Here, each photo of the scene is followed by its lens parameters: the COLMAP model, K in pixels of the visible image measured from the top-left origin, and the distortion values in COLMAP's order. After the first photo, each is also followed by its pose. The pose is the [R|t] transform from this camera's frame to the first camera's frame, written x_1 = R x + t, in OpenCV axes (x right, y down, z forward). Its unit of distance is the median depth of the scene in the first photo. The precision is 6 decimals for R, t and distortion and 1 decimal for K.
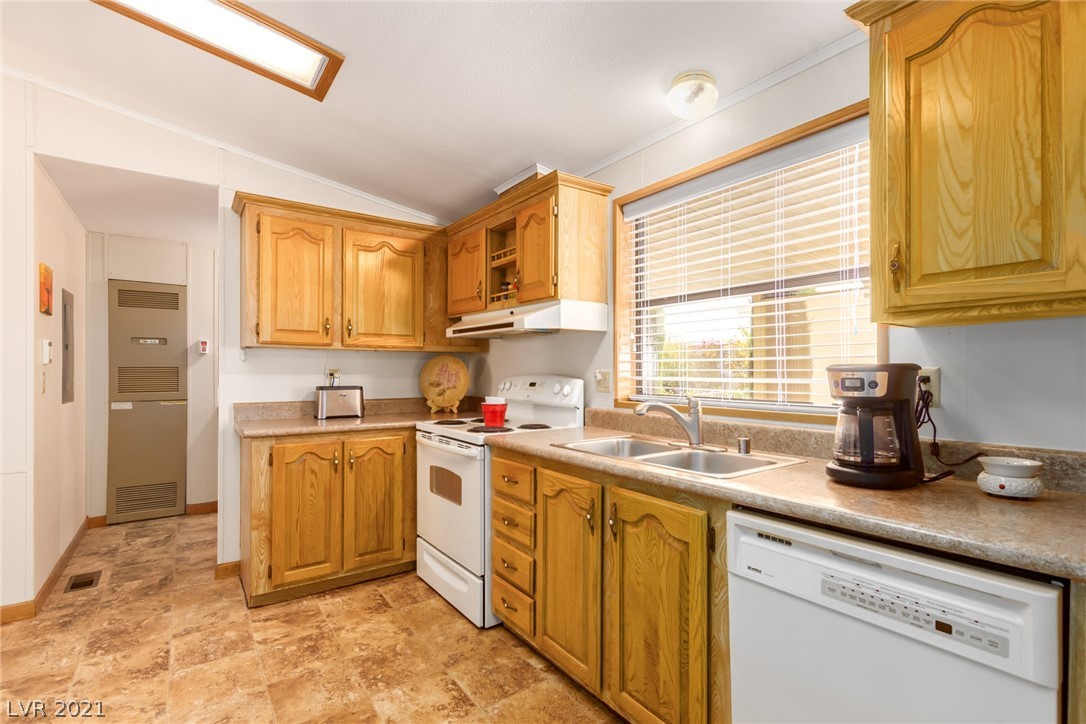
lens RADIAL K [[501.9, 0, 540.0], [0, 501.9, 365.4], [0, 0, 1]] dist [-0.000181, -0.001660]
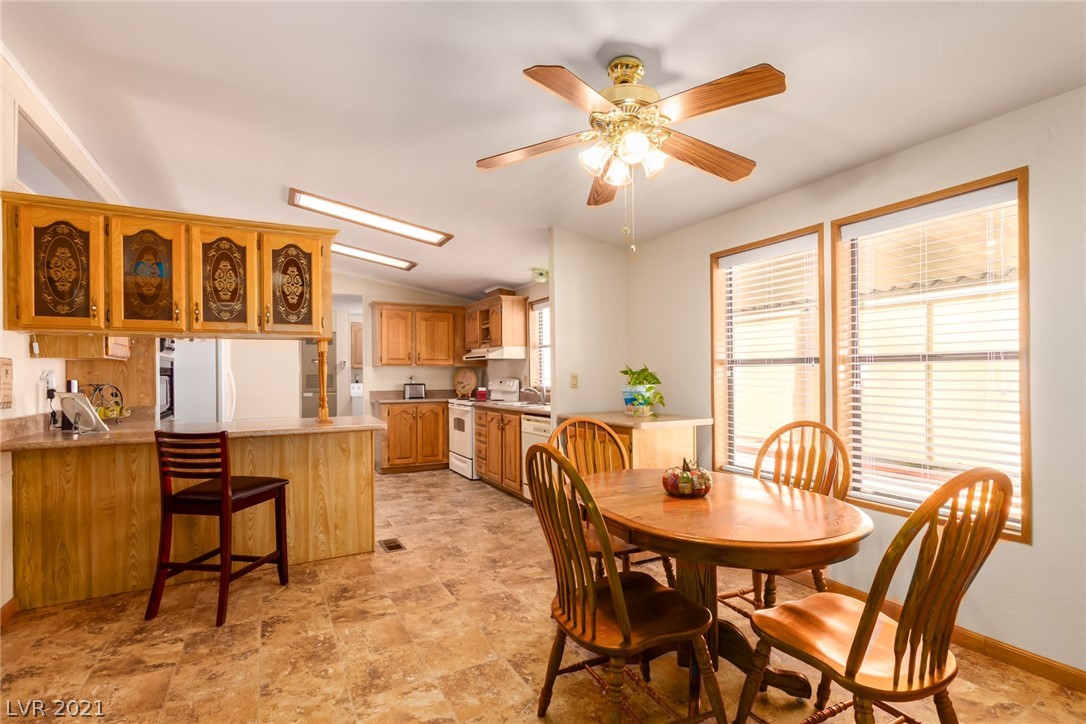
lens RADIAL K [[501.9, 0, 543.4], [0, 501.9, 370.6], [0, 0, 1]] dist [-0.000181, -0.001660]
pose [[0.993554, -0.005960, -0.113205, 0.471234], [0.006130, 0.999981, 0.001161, -0.015225], [0.113196, -0.001847, 0.993571, -1.291451]]
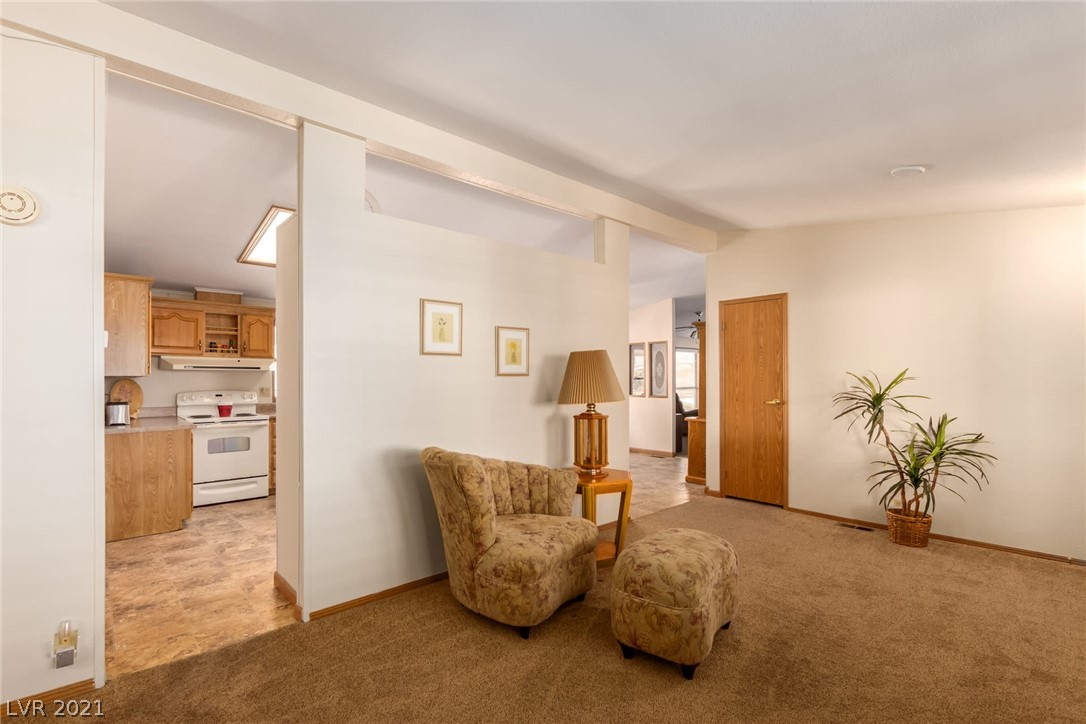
lens RADIAL K [[501.9, 0, 548.1], [0, 501.9, 381.8], [0, 0, 1]] dist [-0.000181, -0.001660]
pose [[-0.122227, 0.000177, 0.992502, -2.399896], [-0.000750, 1.000000, -0.000271, -0.018689], [-0.992502, -0.000778, -0.122227, -0.030286]]
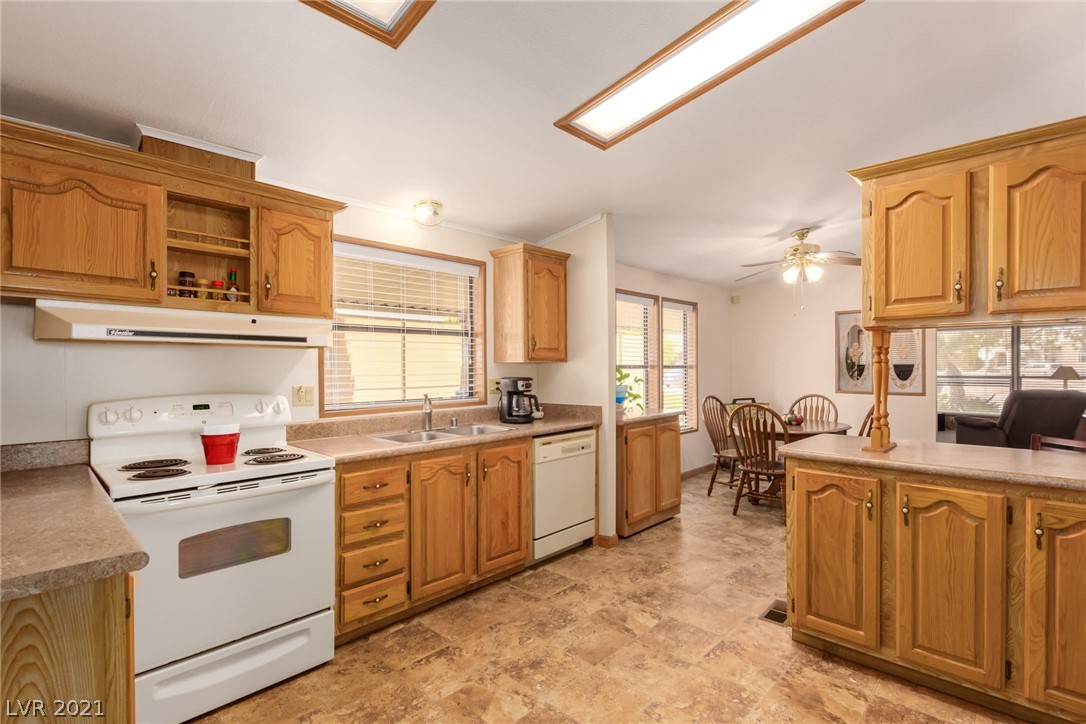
lens RADIAL K [[501.9, 0, 545.5], [0, 501.9, 372.7], [0, 0, 1]] dist [-0.000181, -0.001660]
pose [[-0.180777, -0.007794, 0.983493, -1.018207], [-0.000292, 0.999969, 0.007871, -0.025762], [-0.983524, 0.001136, -0.180774, 0.698396]]
